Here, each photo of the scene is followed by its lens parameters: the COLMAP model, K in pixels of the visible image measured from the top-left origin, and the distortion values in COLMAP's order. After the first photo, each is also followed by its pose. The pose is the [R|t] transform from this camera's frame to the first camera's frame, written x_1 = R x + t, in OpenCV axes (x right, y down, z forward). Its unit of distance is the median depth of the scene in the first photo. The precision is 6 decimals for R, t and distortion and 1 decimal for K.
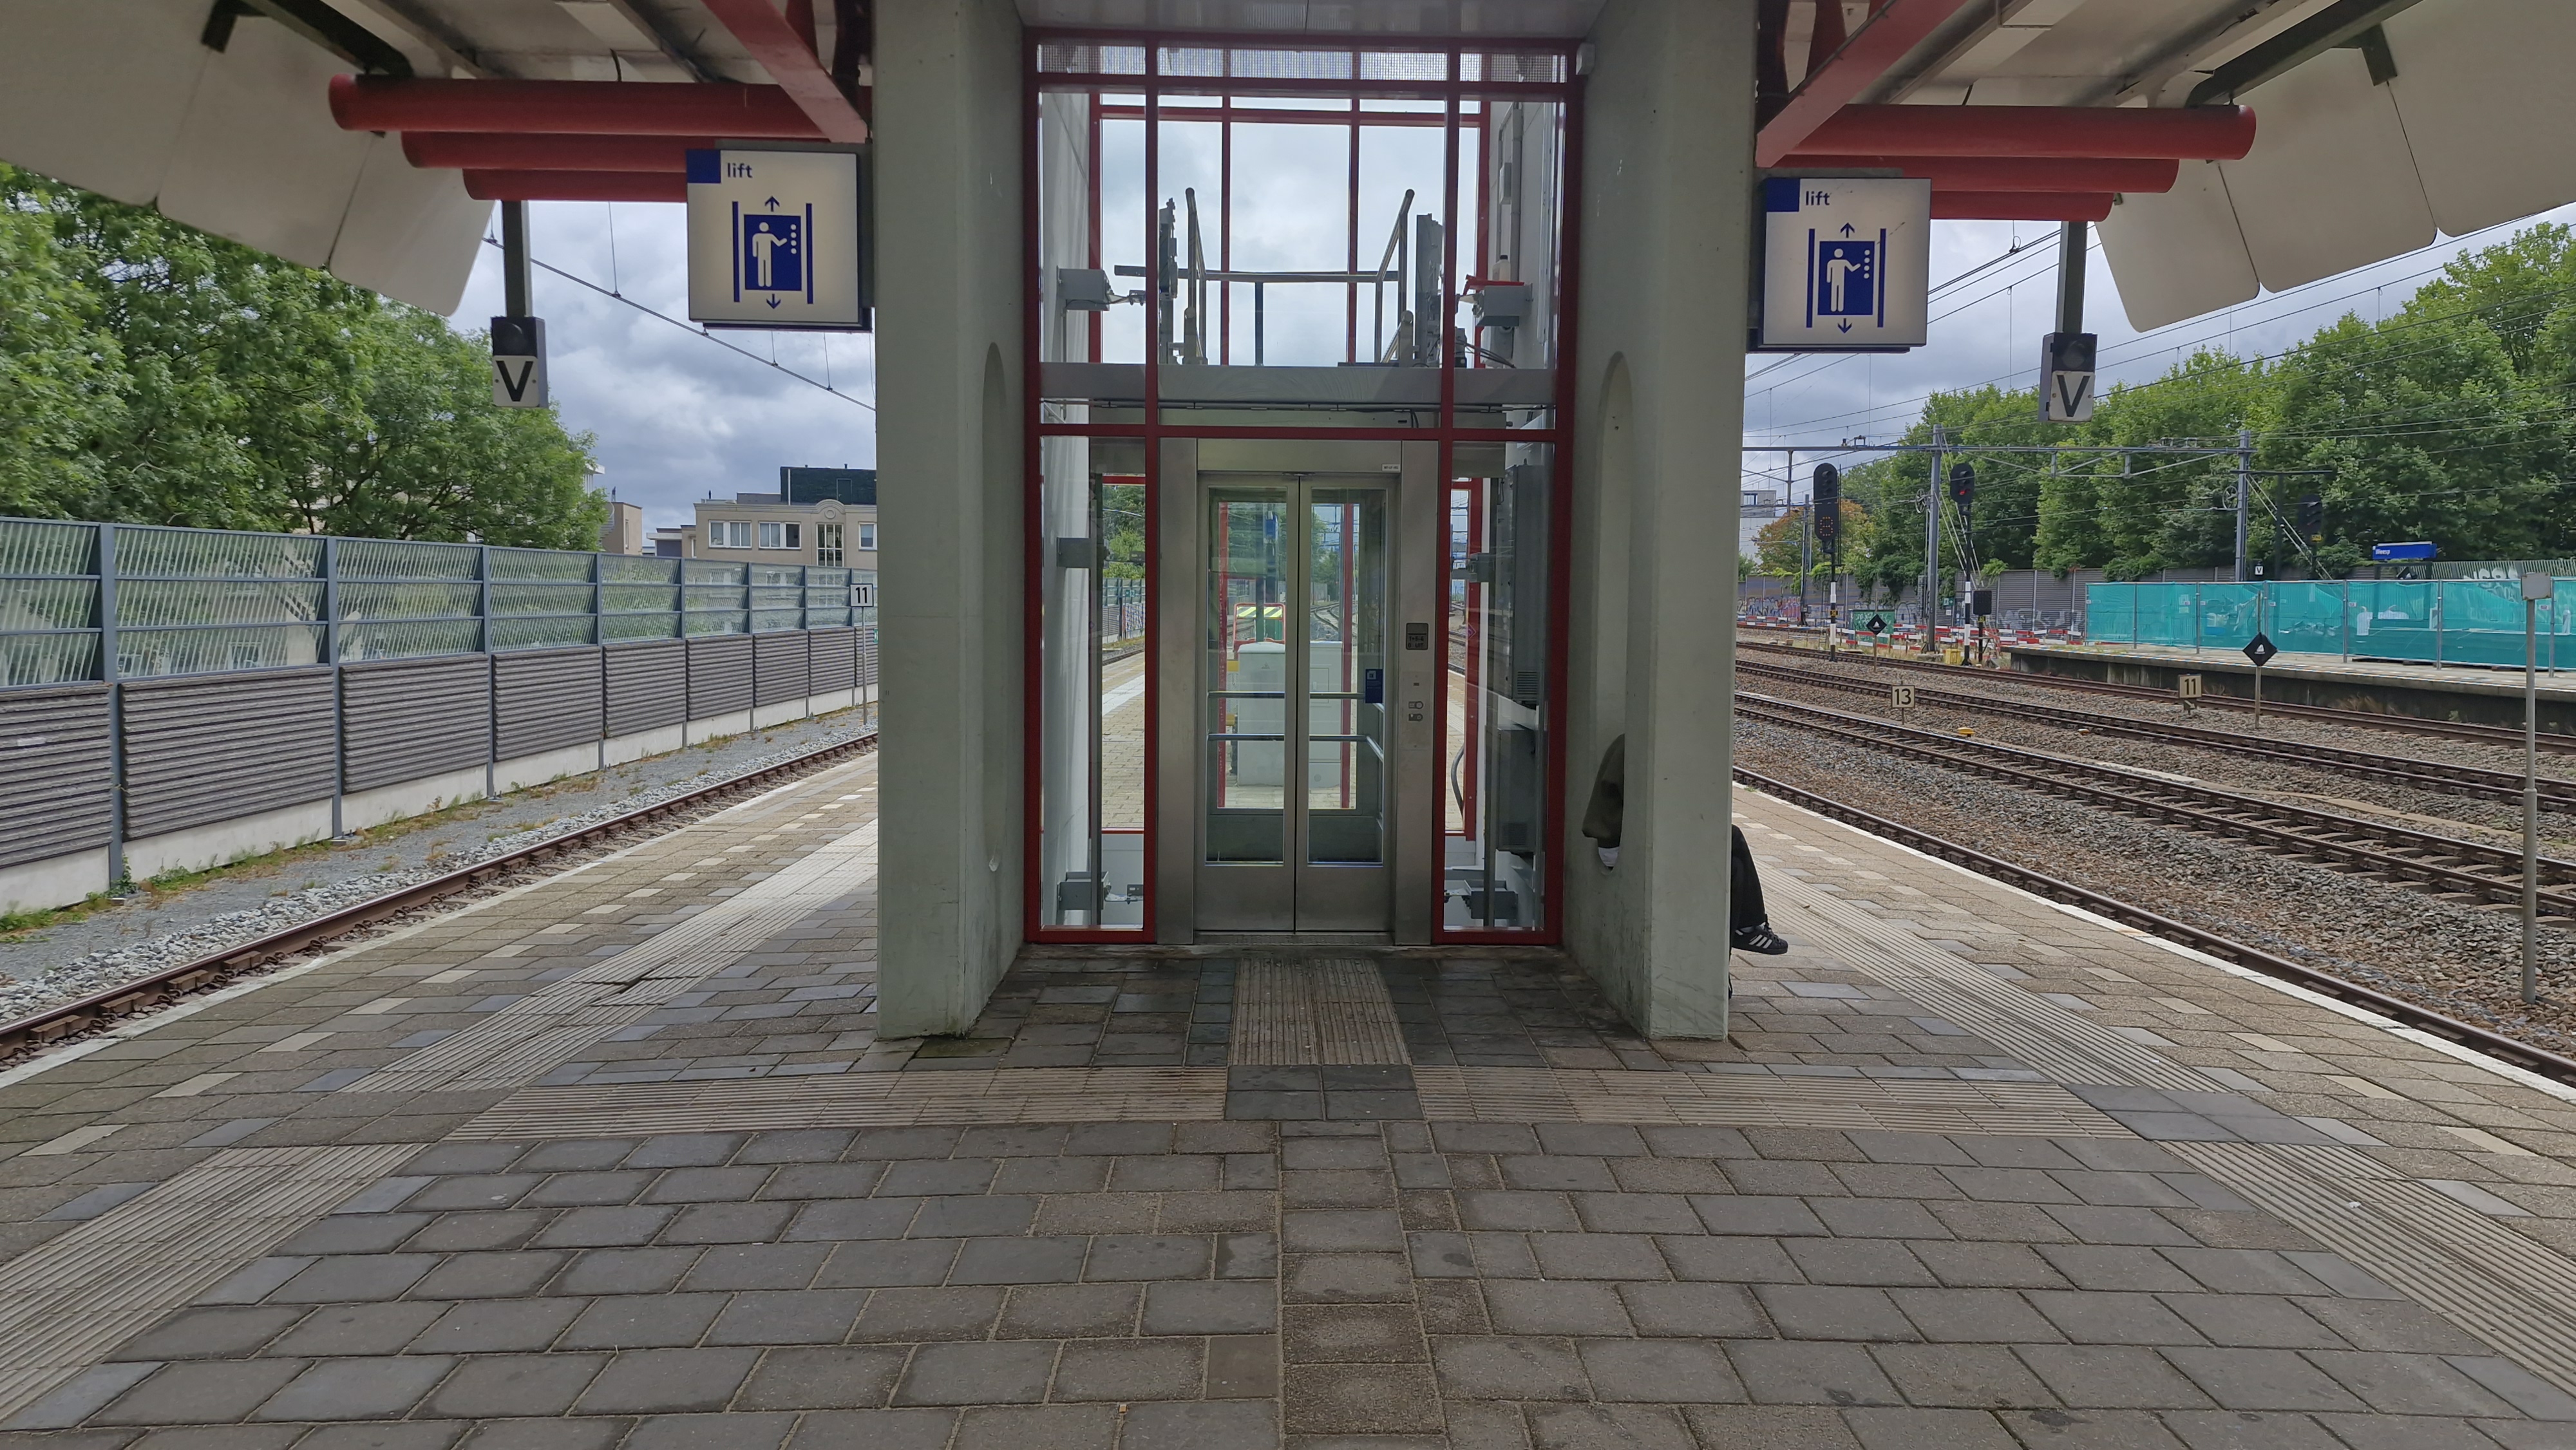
lens RADIAL K [[1750.6, 0, 1288.0], [0, 1750.6, 725.0], [0, 0, 1]] dist [-0.002848, -0.000531]
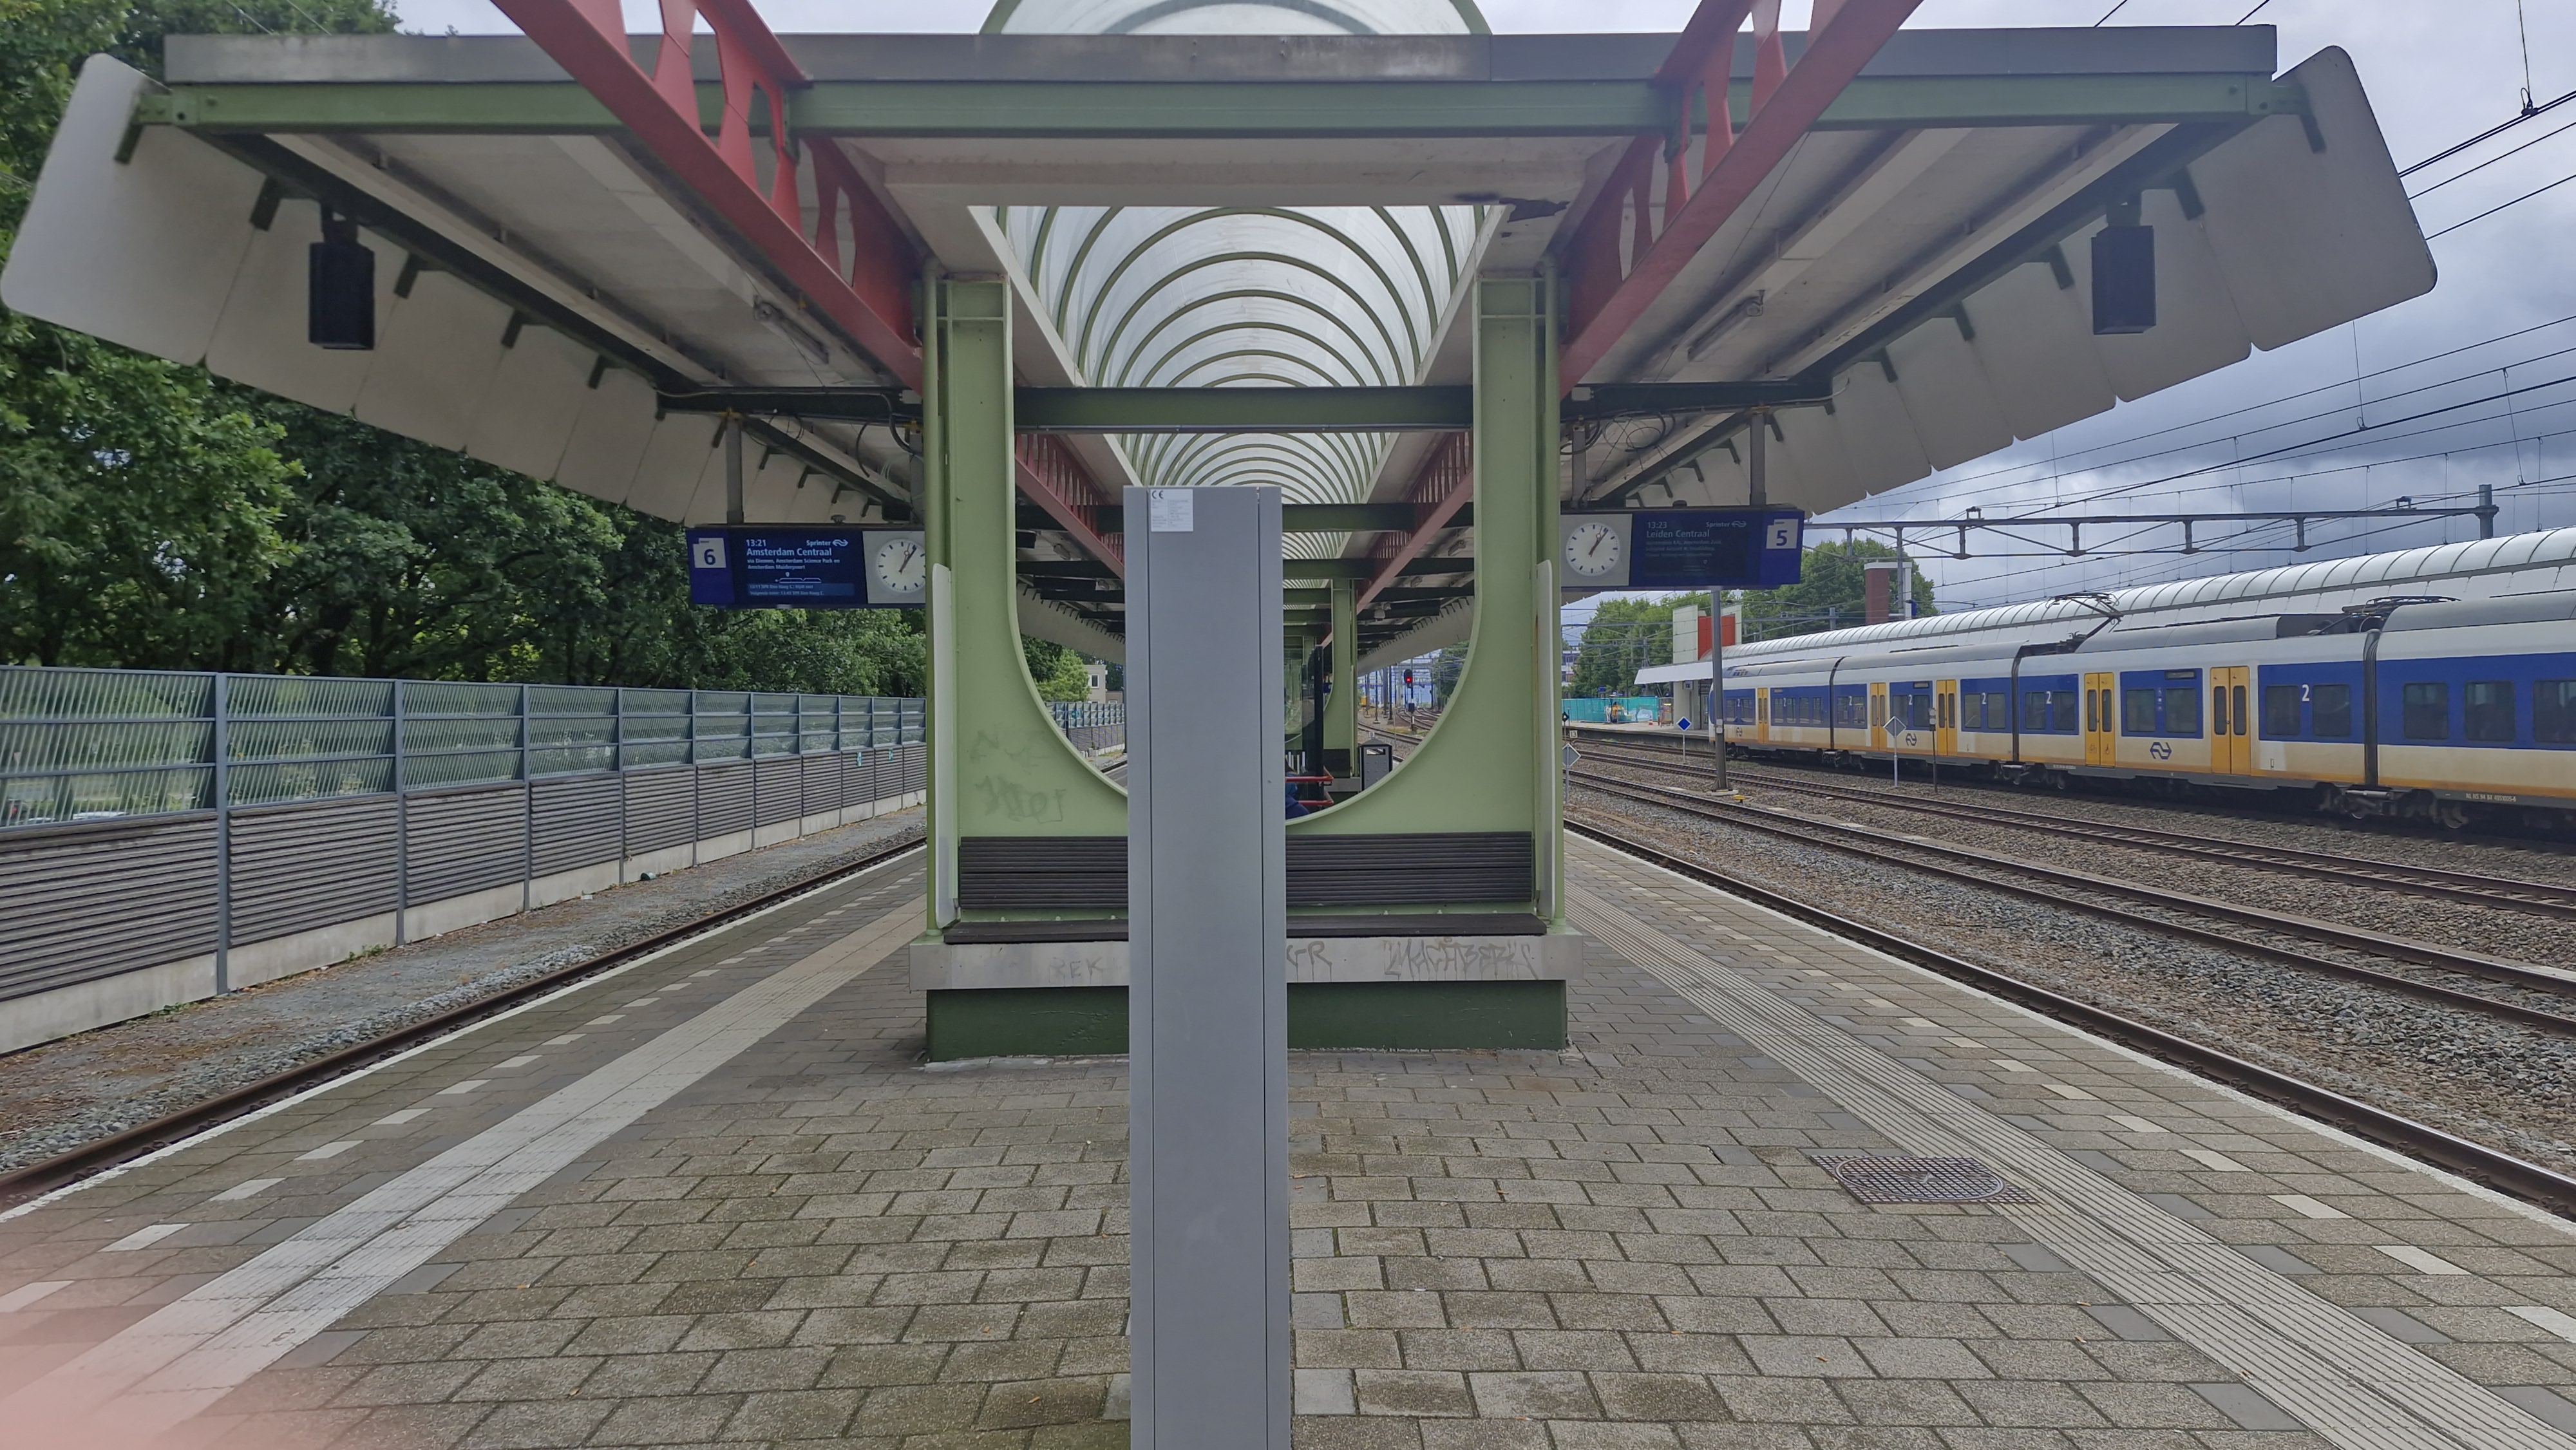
lens RADIAL K [[1750.6, 0, 1288.0], [0, 1750.6, 725.0], [0, 0, 1]] dist [-0.002848, -0.000531]
pose [[0.999154, -0.019663, 0.036124, -0.013264], [0.022099, 0.997418, -0.068336, 0.019323], [-0.034687, 0.069076, 0.997008, -0.247340]]
